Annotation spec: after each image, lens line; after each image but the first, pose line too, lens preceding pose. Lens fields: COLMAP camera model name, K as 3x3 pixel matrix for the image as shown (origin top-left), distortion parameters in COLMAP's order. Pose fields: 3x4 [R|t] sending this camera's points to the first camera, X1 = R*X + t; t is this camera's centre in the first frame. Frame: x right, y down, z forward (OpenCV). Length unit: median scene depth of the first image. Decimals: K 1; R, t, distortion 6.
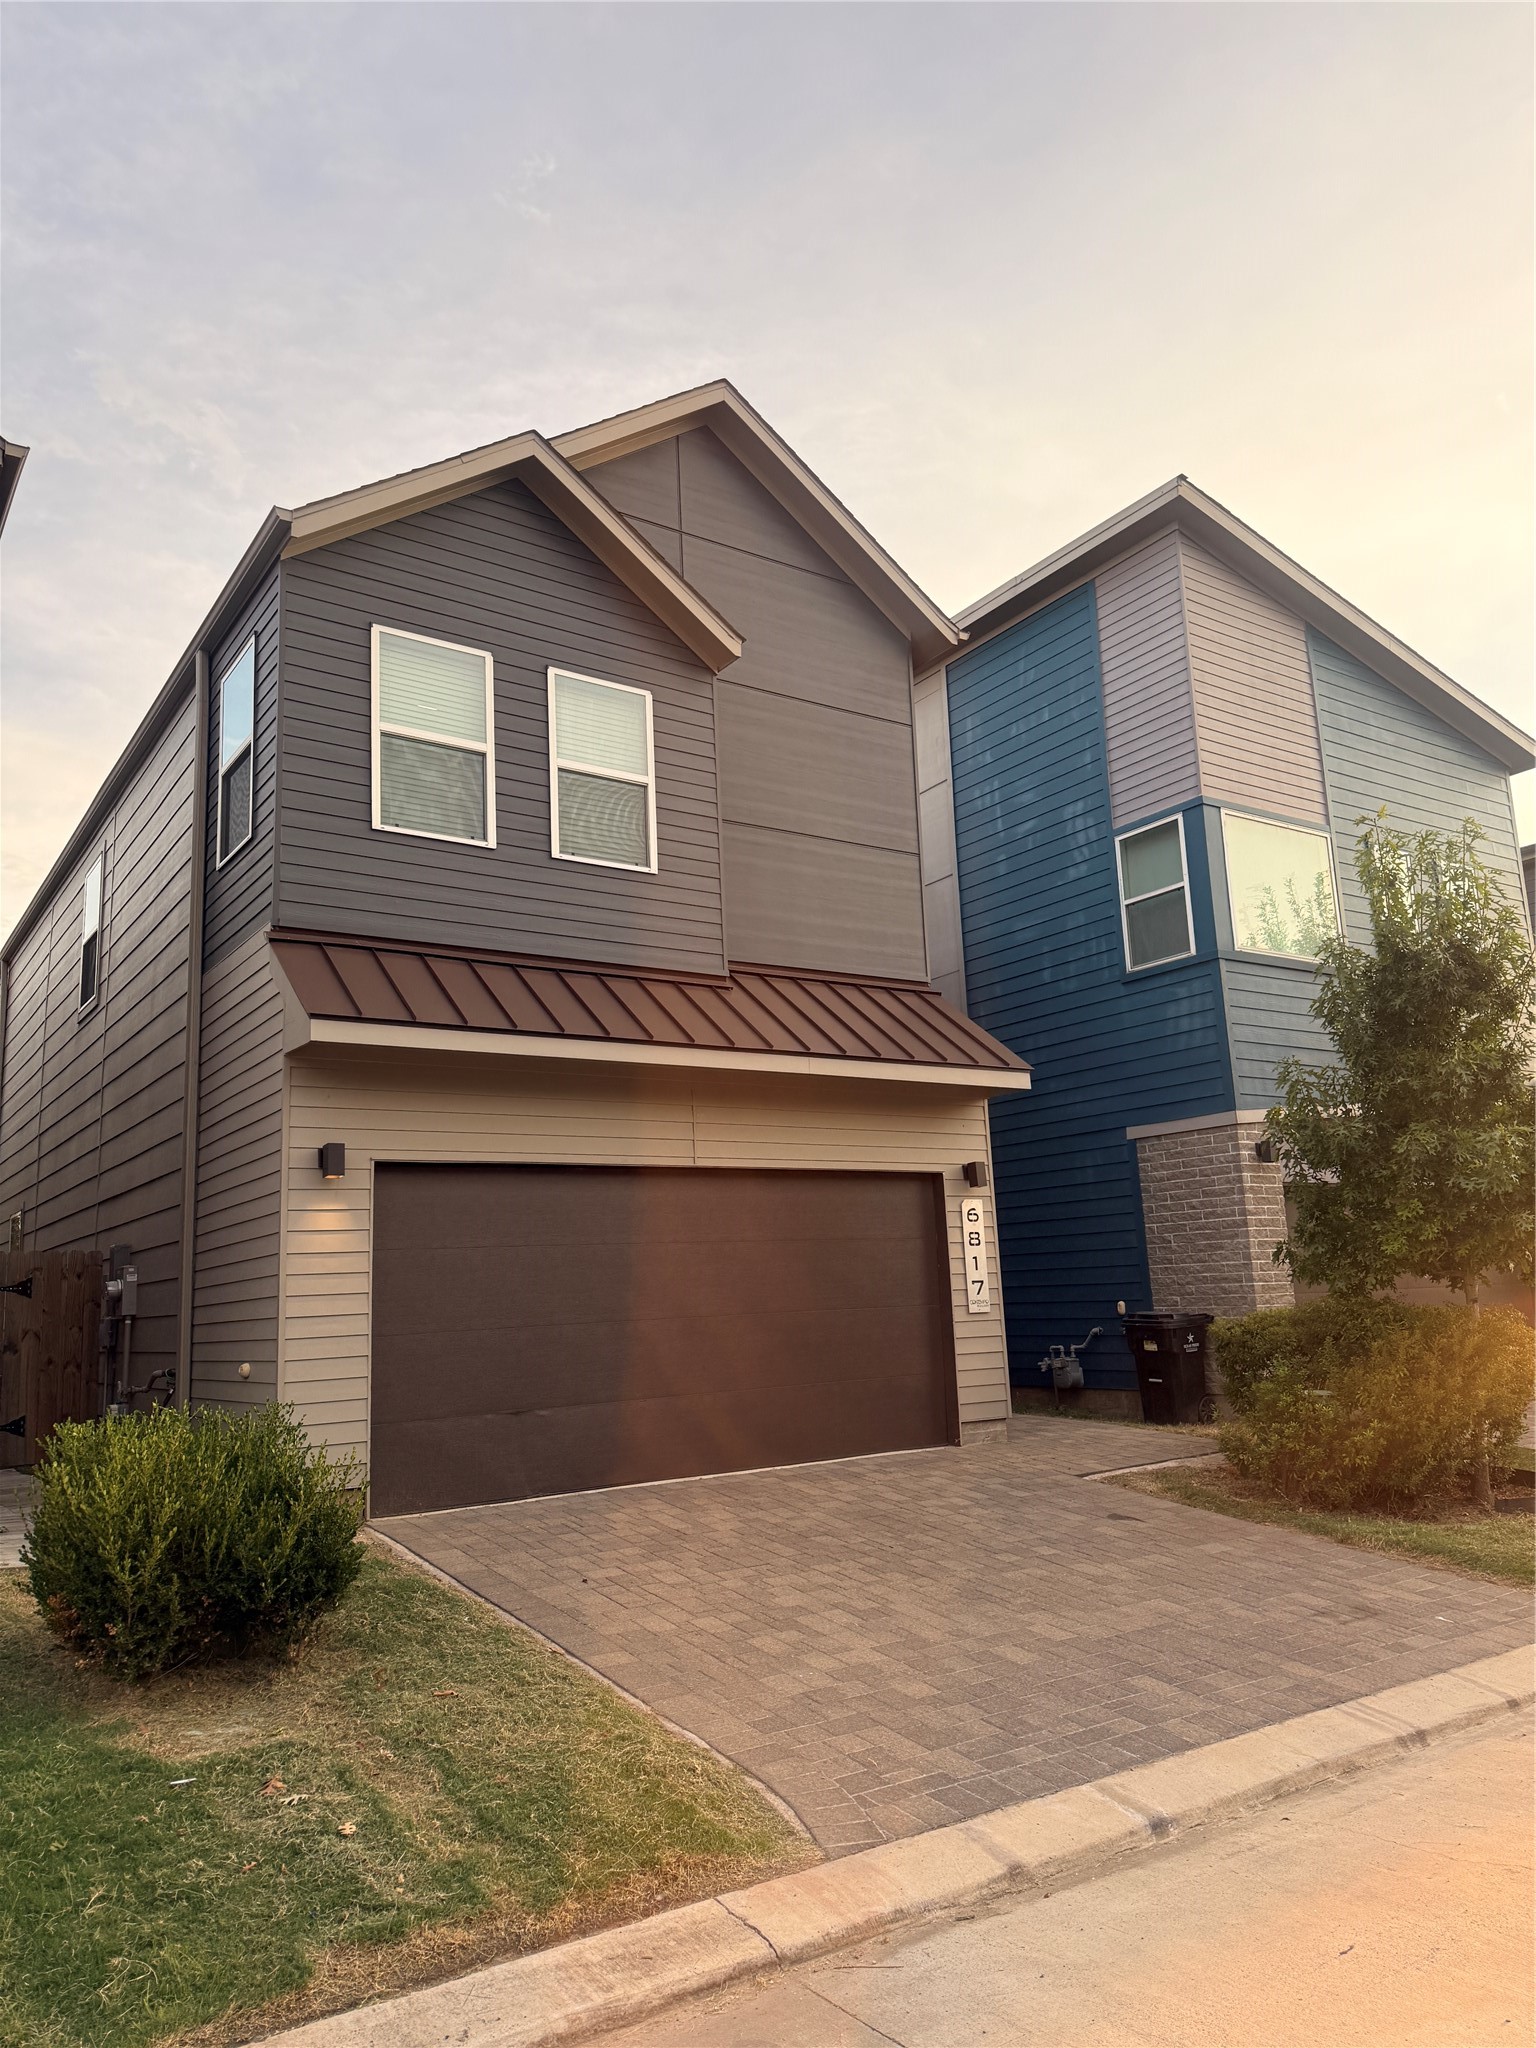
lens RADIAL K [[1437.0, 0, 769.7], [0, 1437.0, 1024.0], [0, 0, 1]] dist [0.028349, -0.010710]
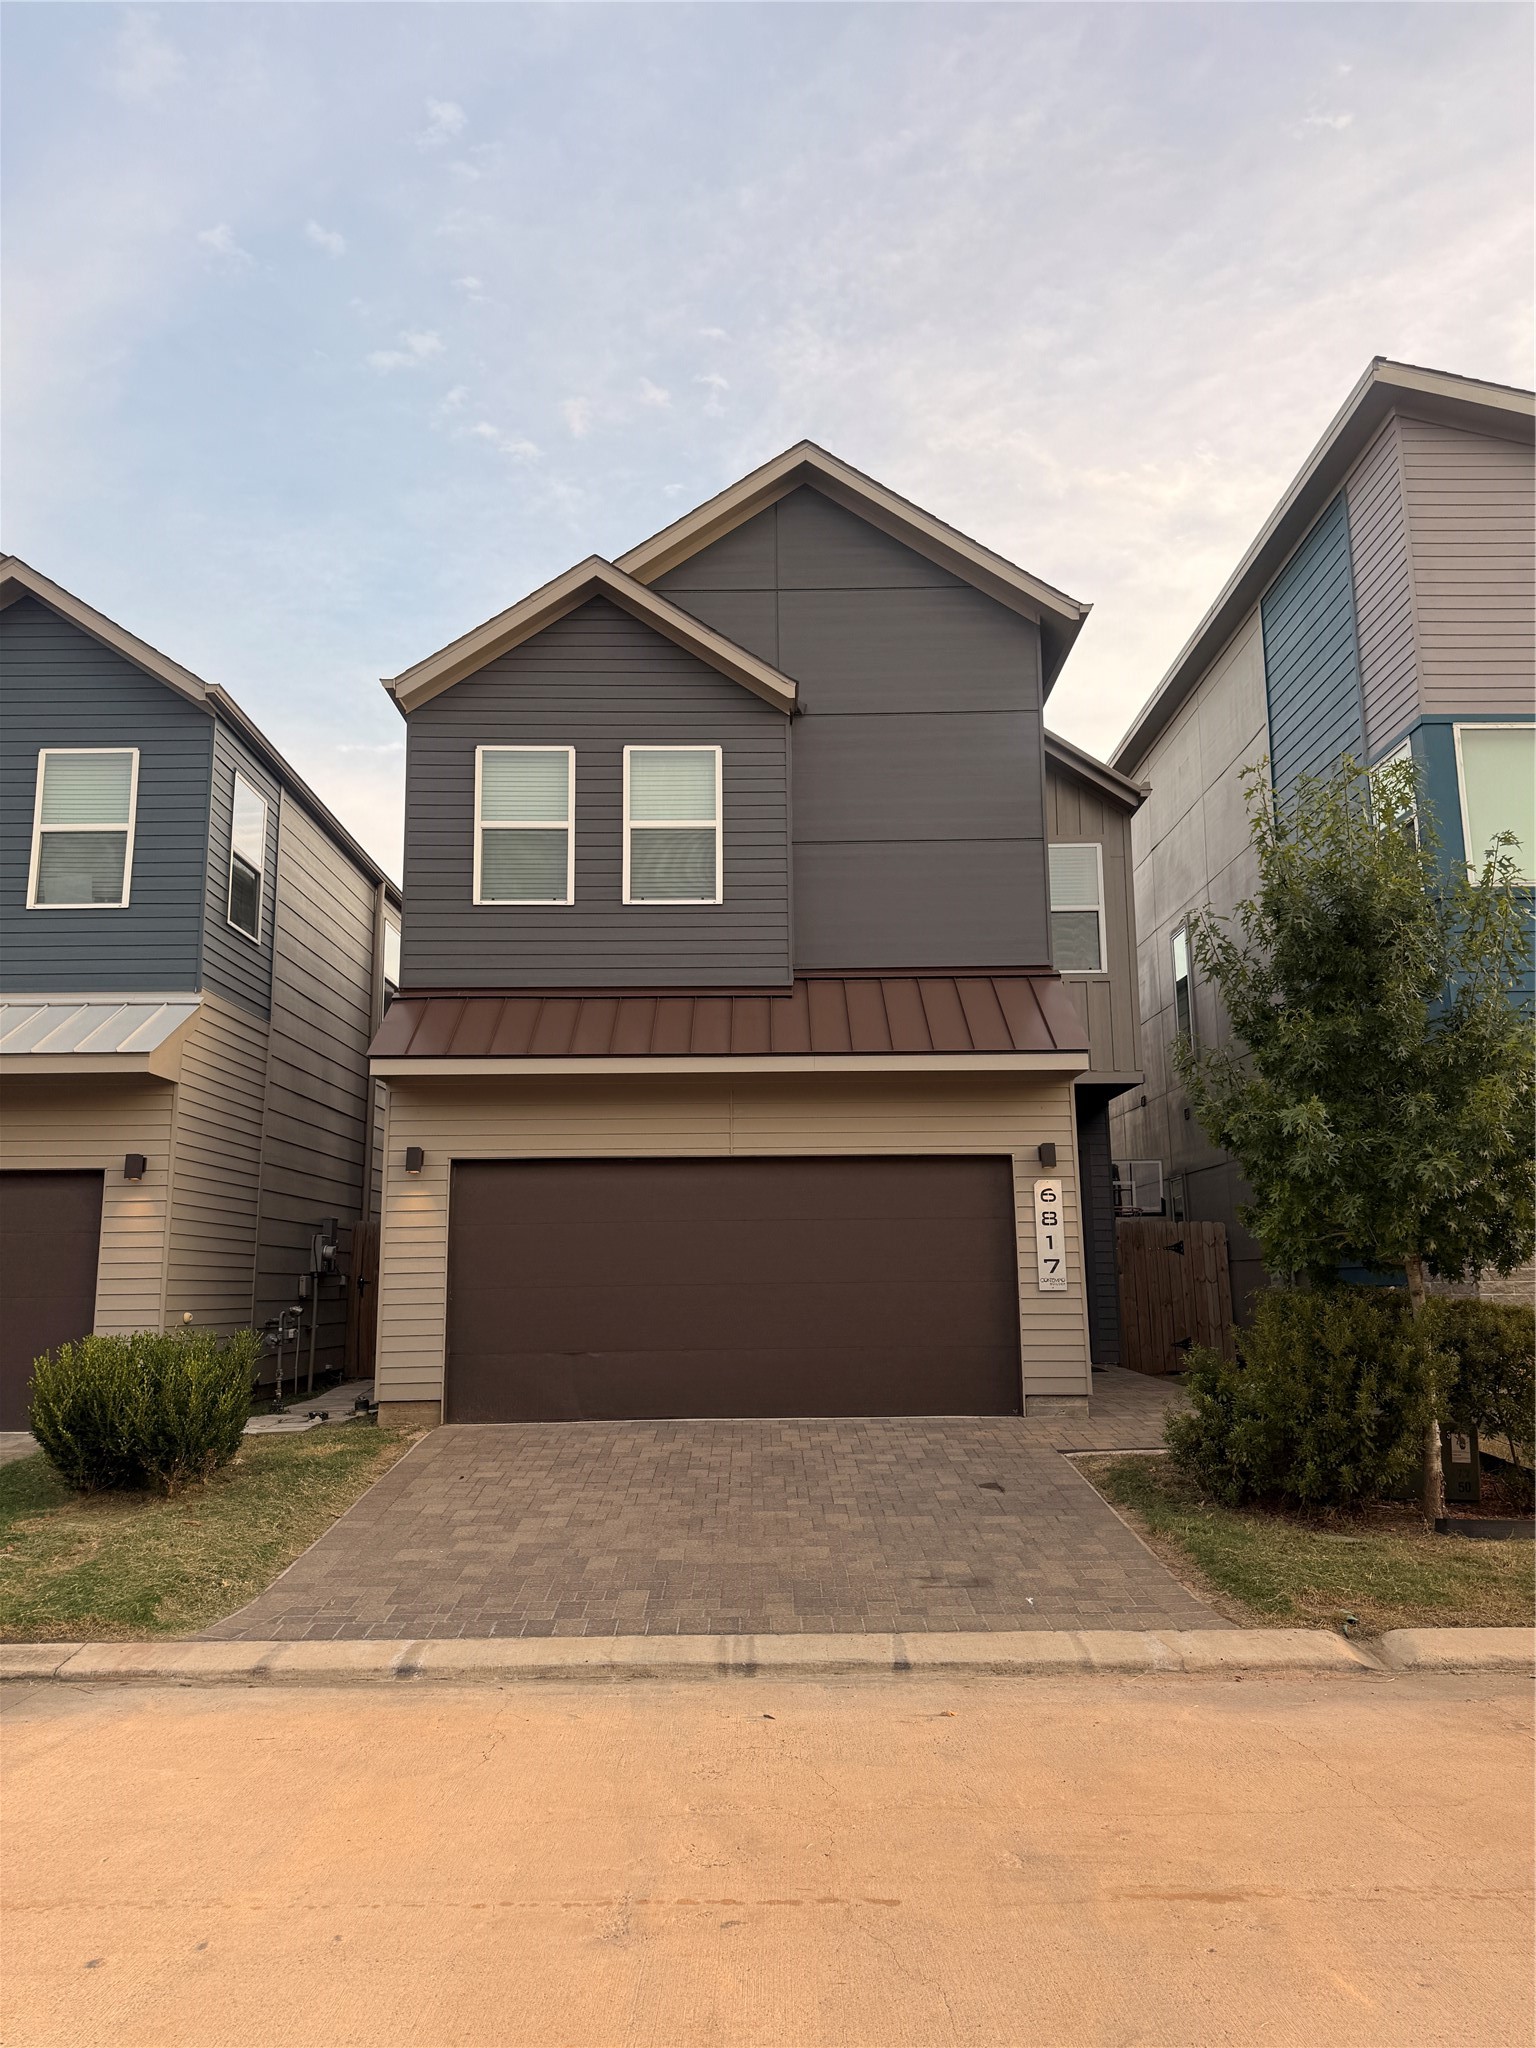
lens RADIAL K [[1437.0, 0, 763.9], [0, 1437.0, 1026.6], [0, 0, 1]] dist [0.028349, -0.010710]
pose [[0.826218, -0.065468, -0.559533, 0.594579], [0.081569, 0.996660, 0.003832, -0.007310], [0.557414, -0.048807, 0.828799, 0.049308]]
